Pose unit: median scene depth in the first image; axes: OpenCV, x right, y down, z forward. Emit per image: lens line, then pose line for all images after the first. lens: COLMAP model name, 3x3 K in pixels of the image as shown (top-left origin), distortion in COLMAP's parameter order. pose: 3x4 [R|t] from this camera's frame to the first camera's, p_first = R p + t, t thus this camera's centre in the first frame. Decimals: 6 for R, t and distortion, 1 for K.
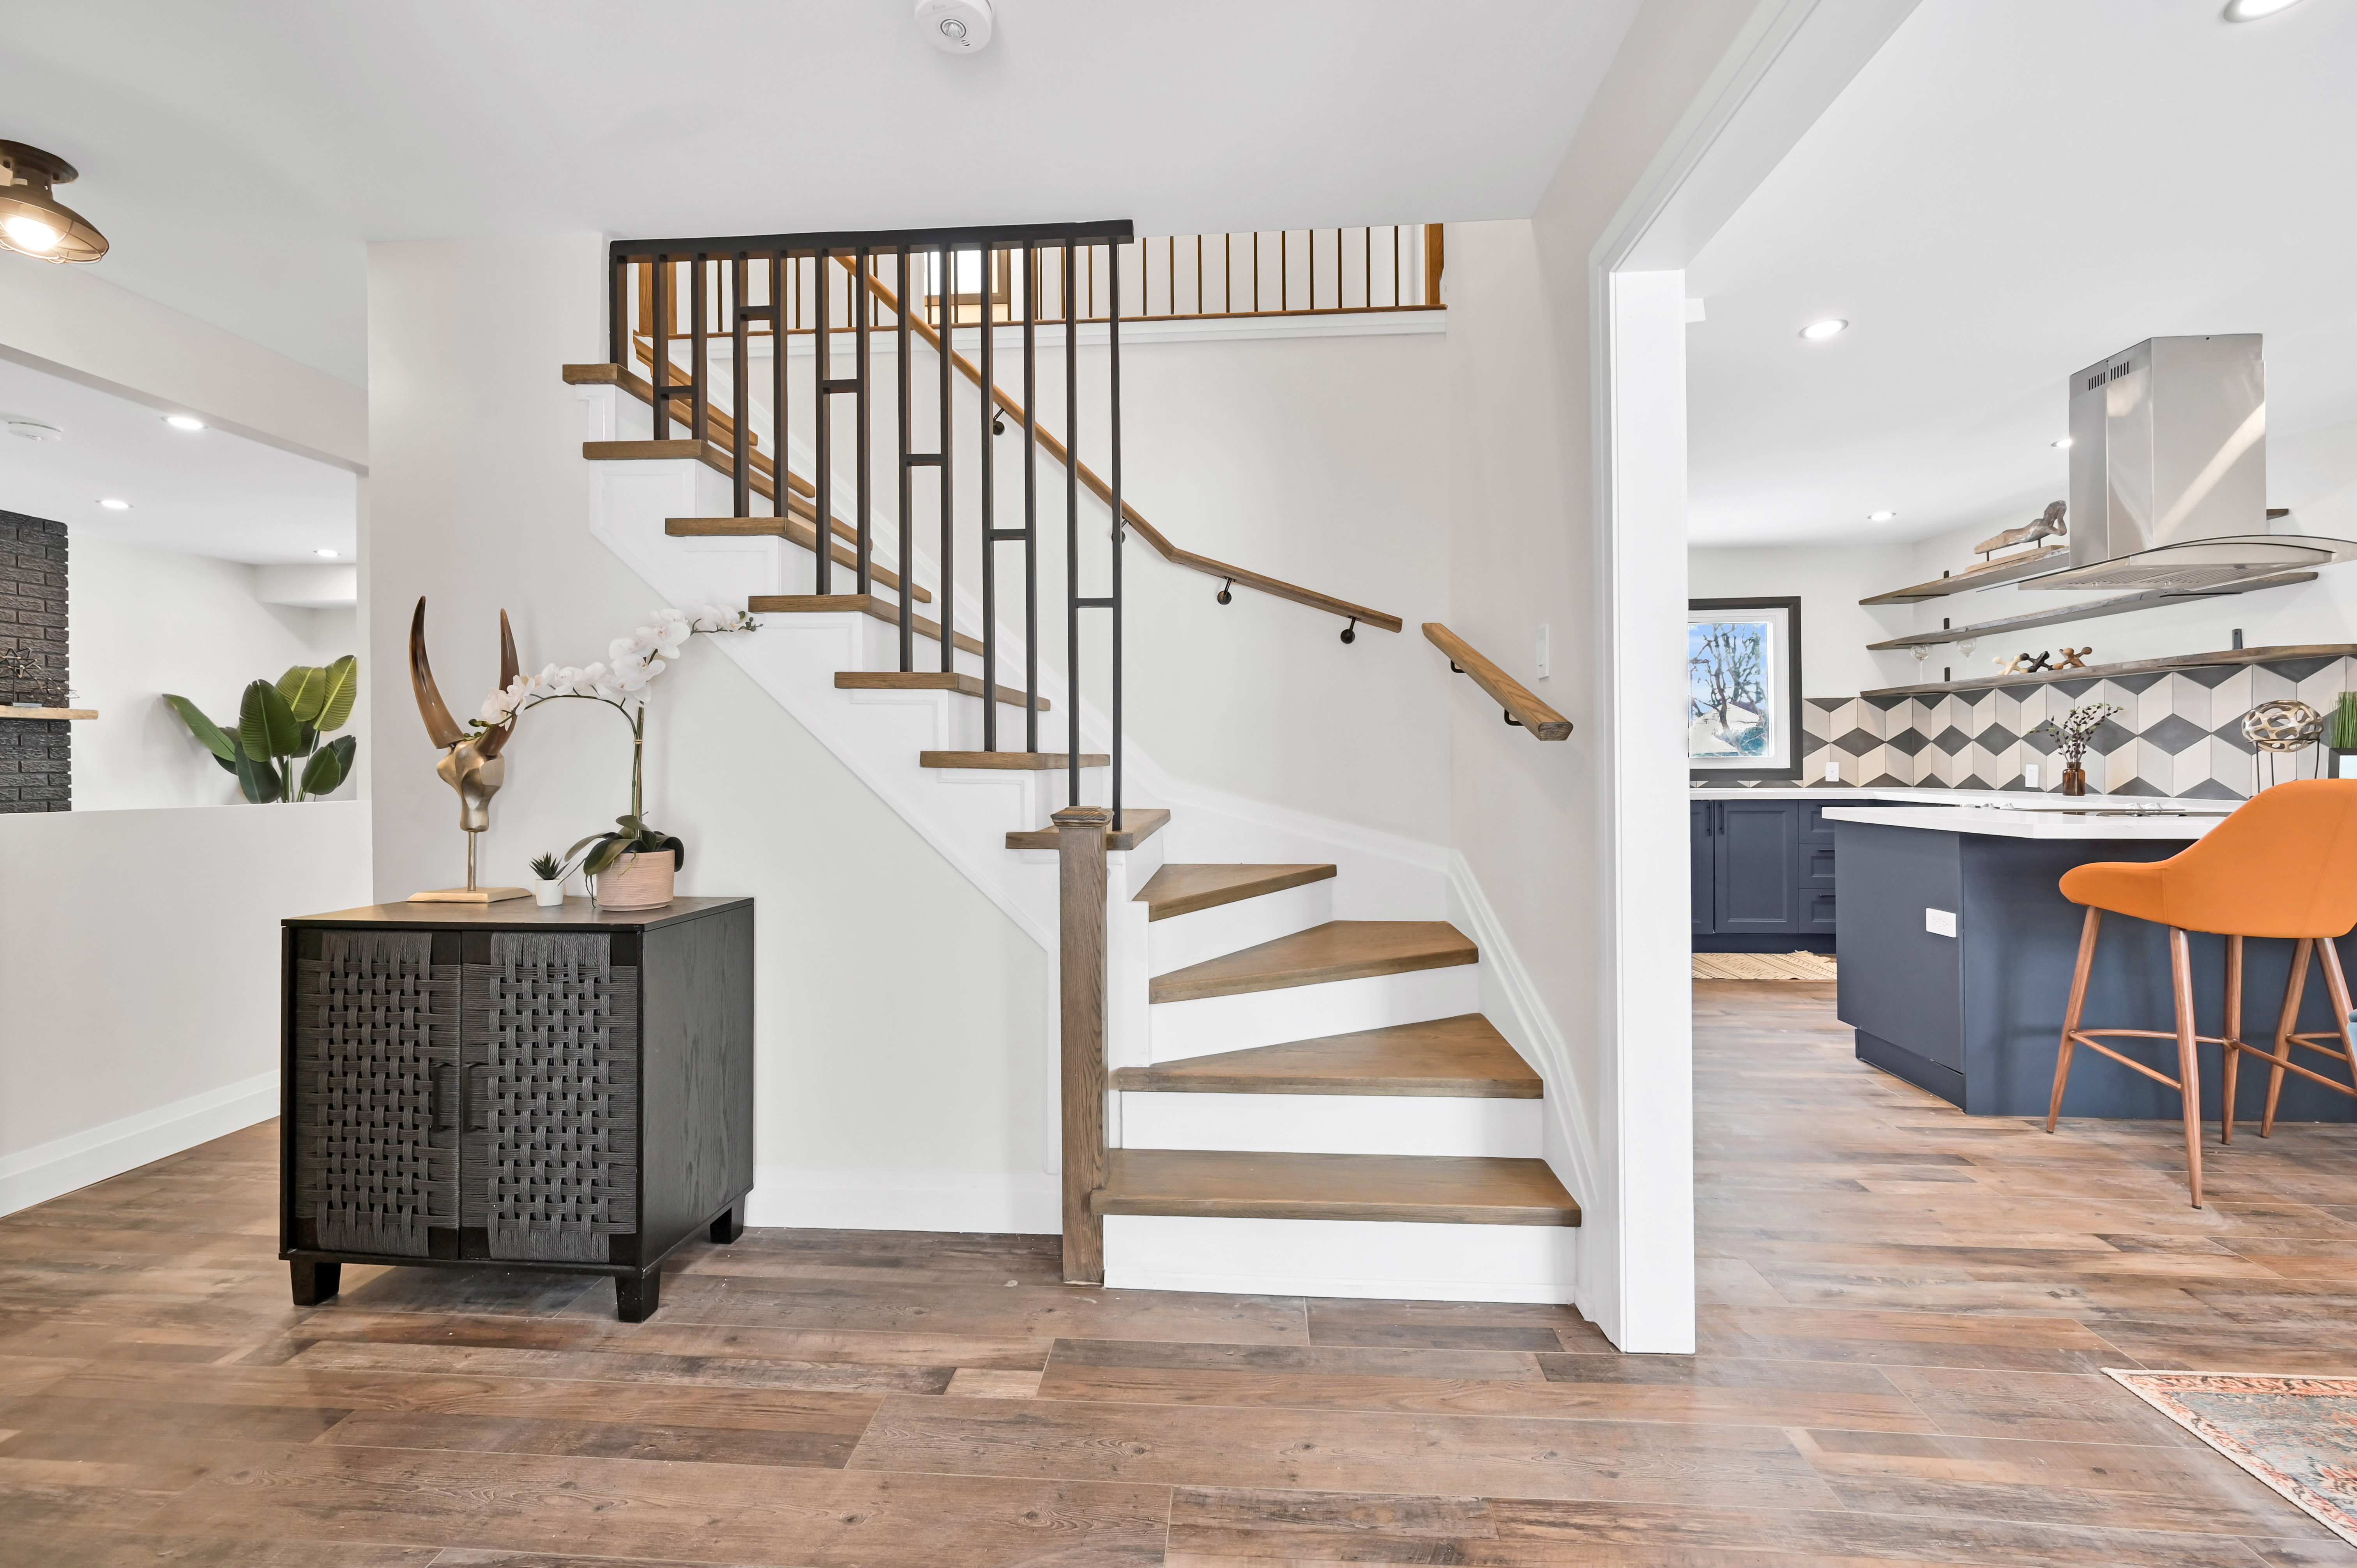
lens RADIAL K [[921.6, 0, 1174.8], [0, 921.6, 759.6], [0, 0, 1]] dist [-0.001179, -0.000121]
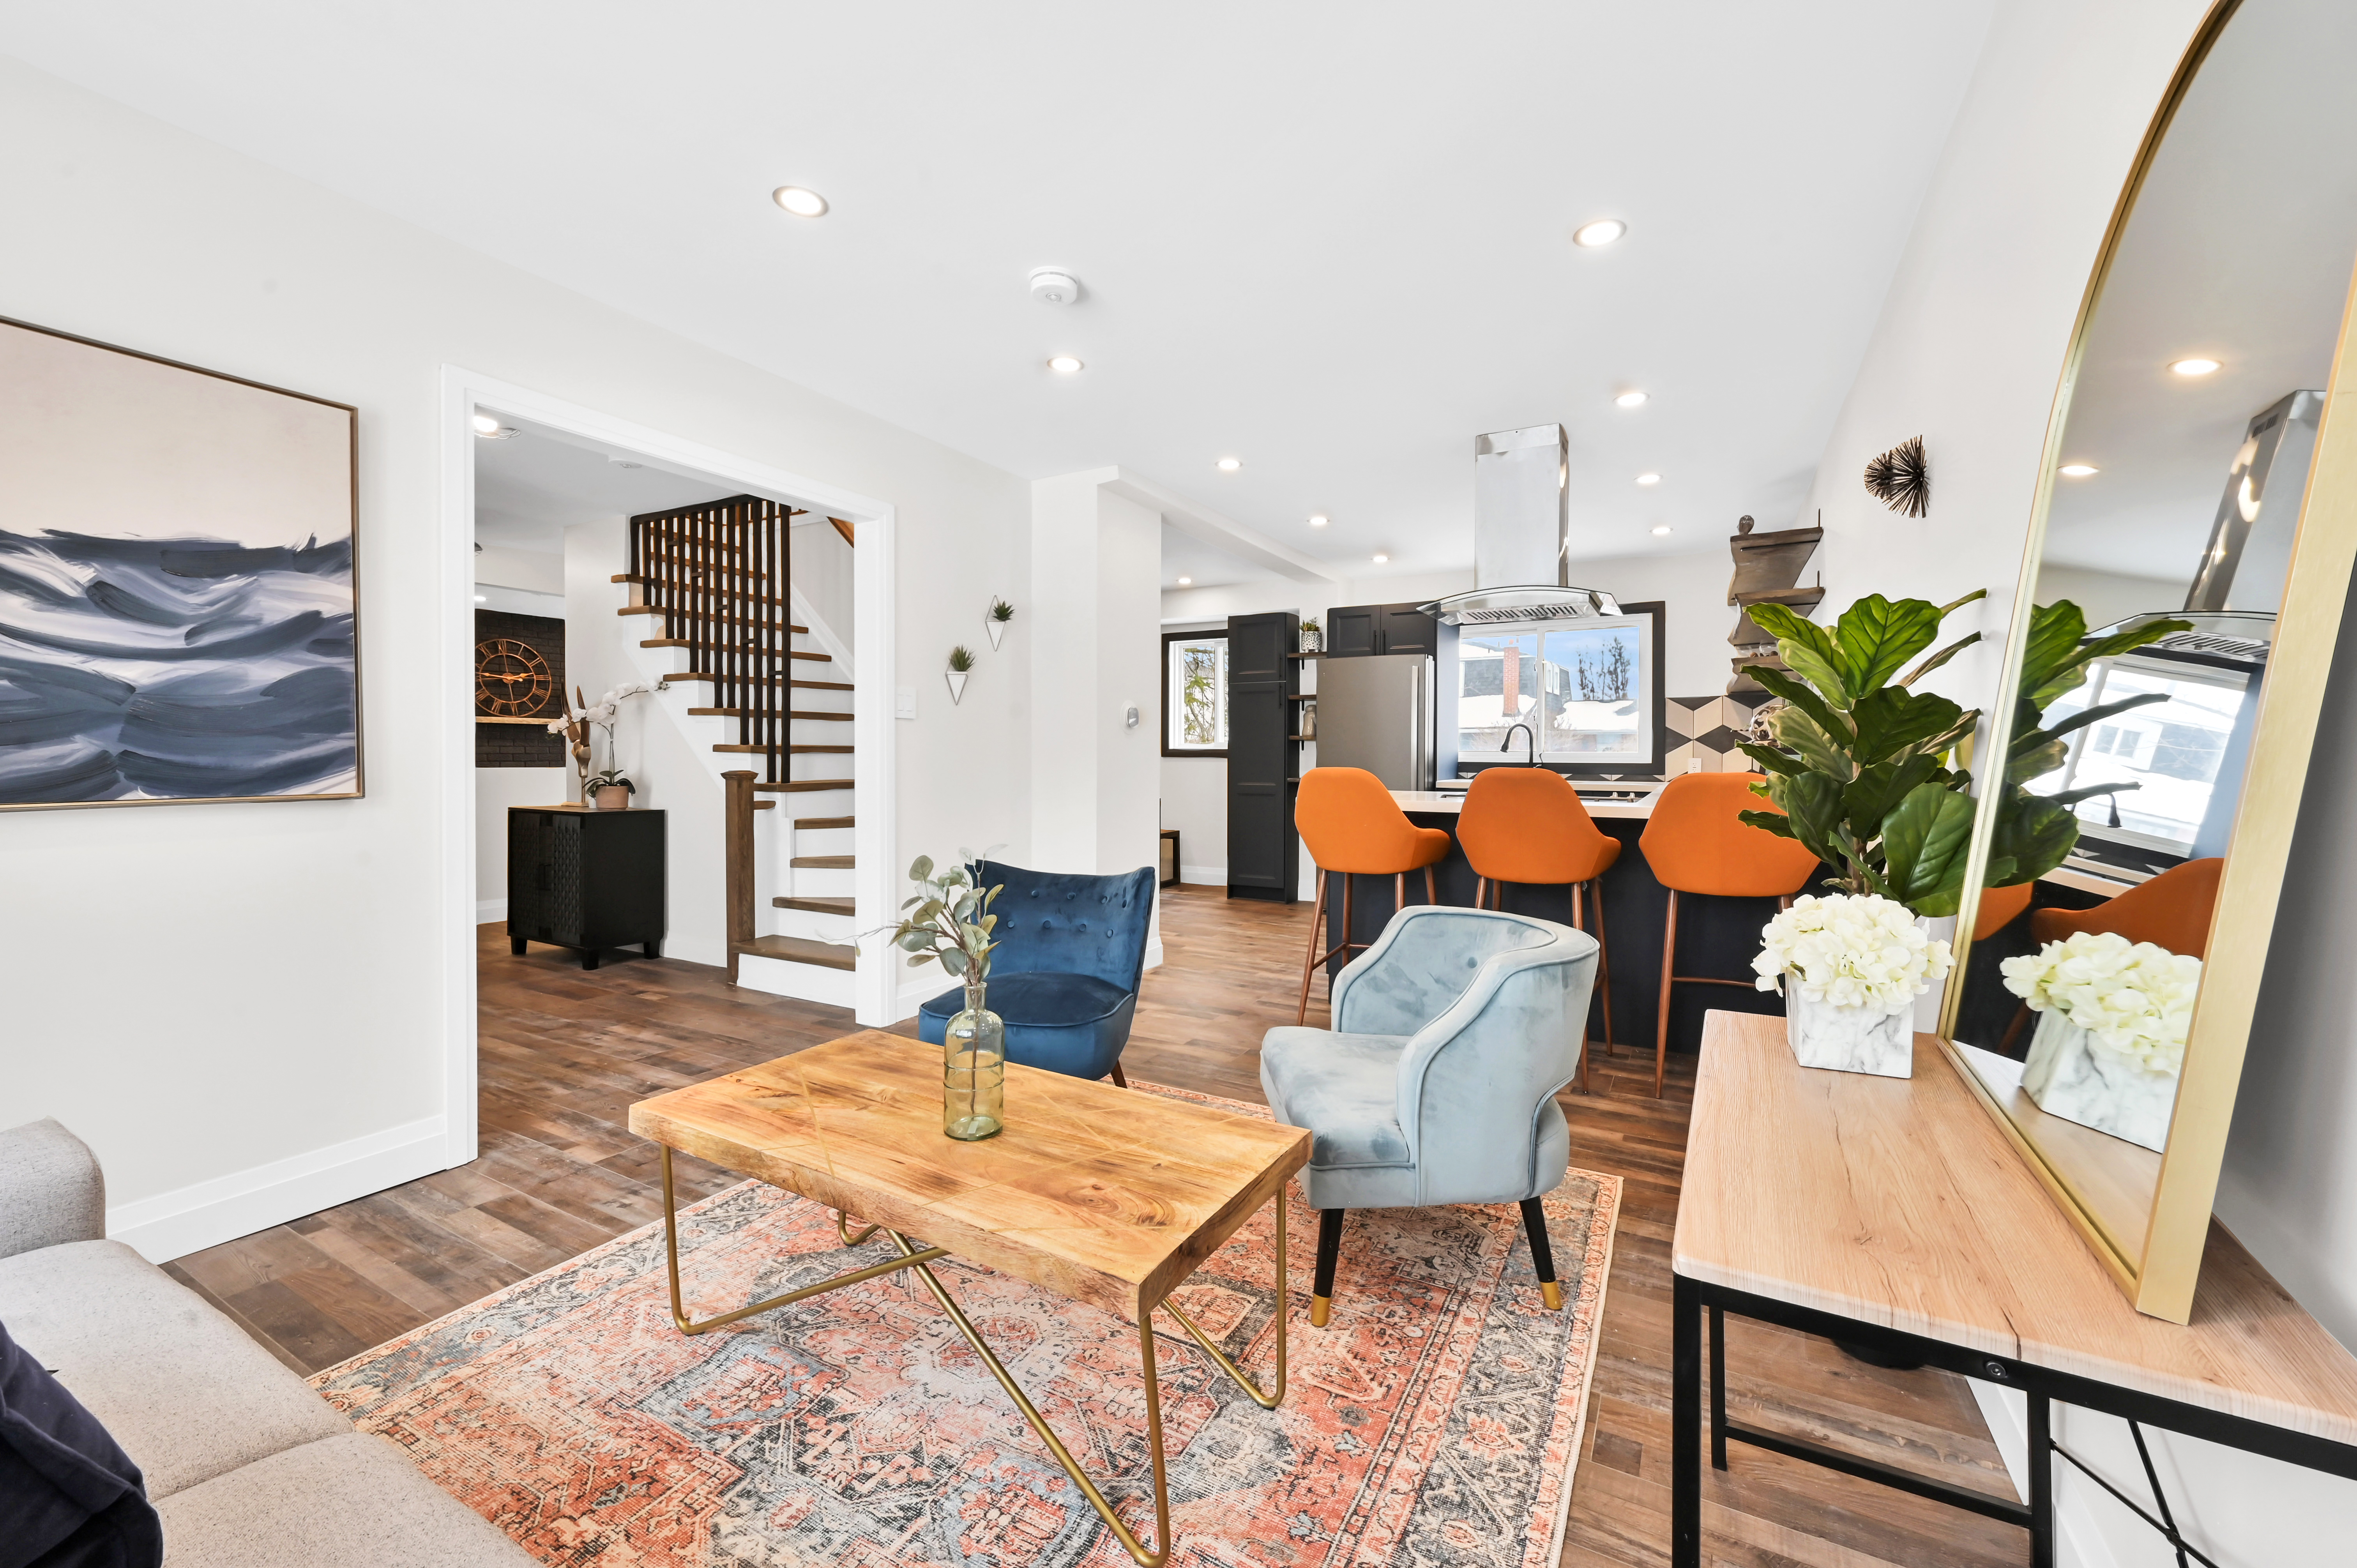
lens RADIAL K [[921.6, 0, 1197.6], [0, 921.6, 764.6], [0, 0, 1]] dist [-0.001179, -0.000121]
pose [[0.907554, 0.014172, -0.419696, 1.727061], [-0.008129, 0.999836, 0.016185, -0.005798], [0.419857, -0.011277, 0.907520, -0.506808]]
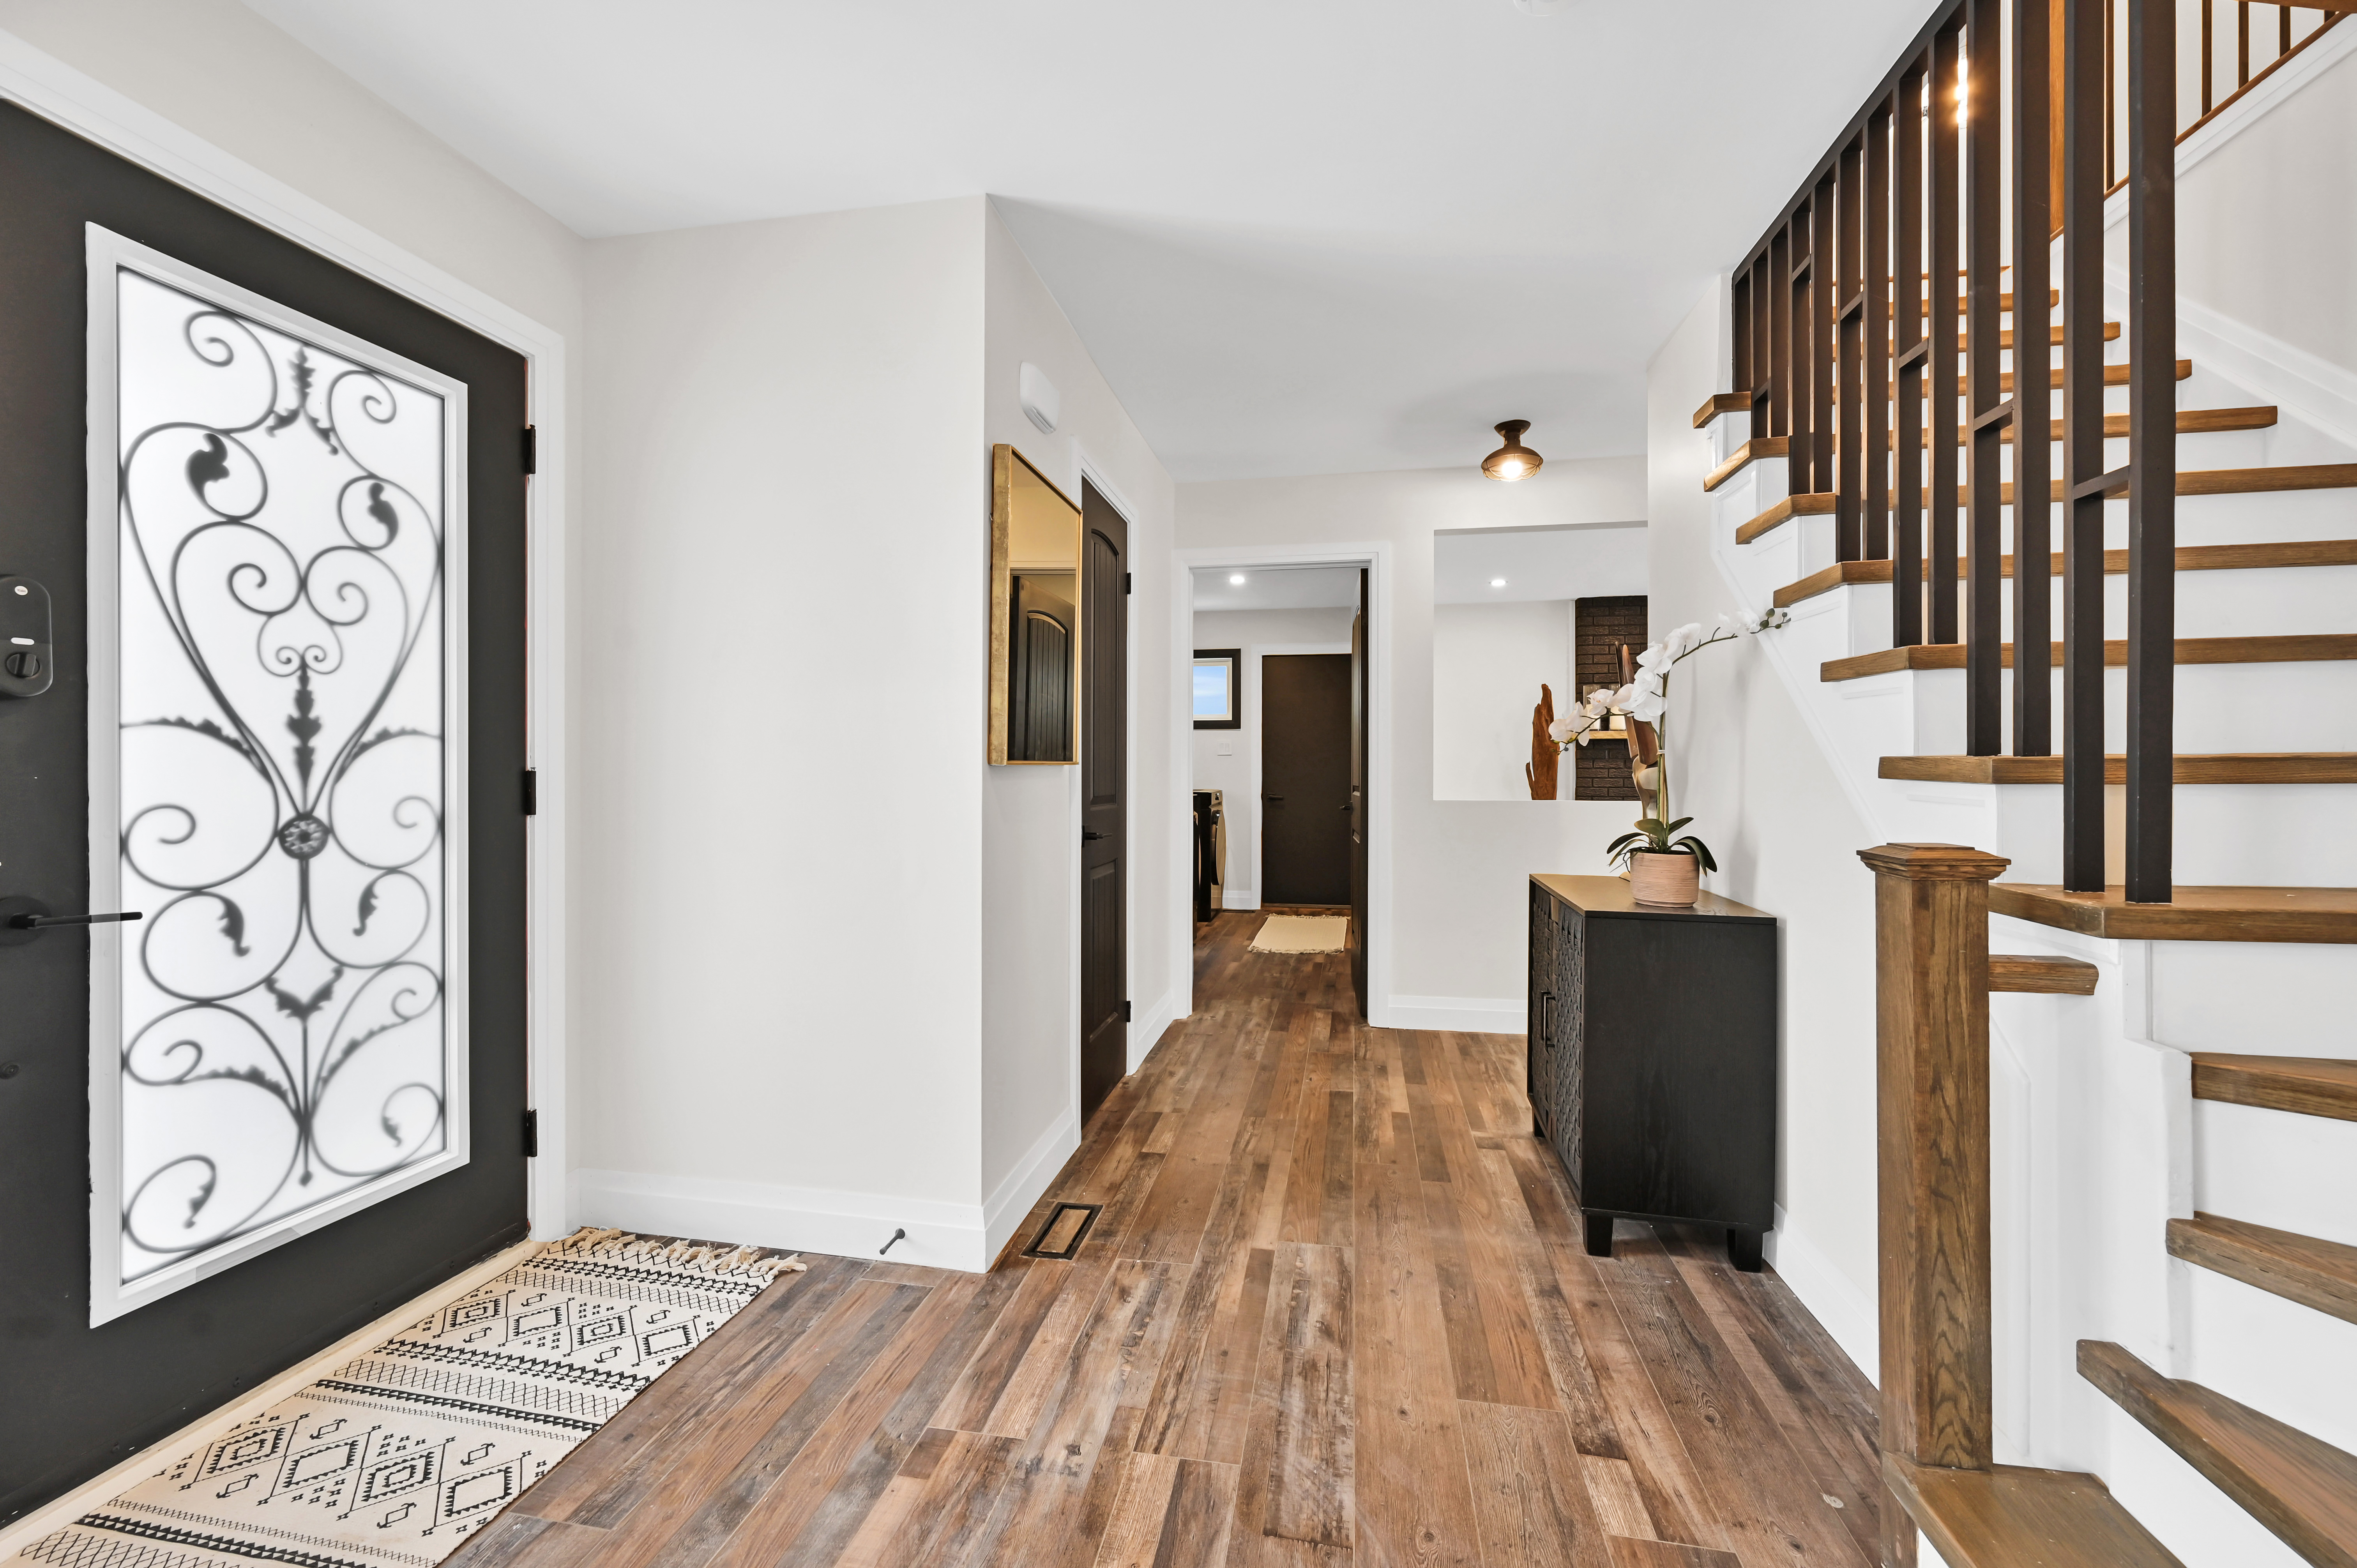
lens RADIAL K [[921.6, 0, 1200.9], [0, 921.6, 774.8], [0, 0, 1]] dist [-0.001179, -0.000121]
pose [[-0.099096, 0.002825, -0.995074, 0.541045], [0.006709, 0.999975, 0.002171, 0.000203], [0.995055, -0.006461, -0.099113, 0.547860]]
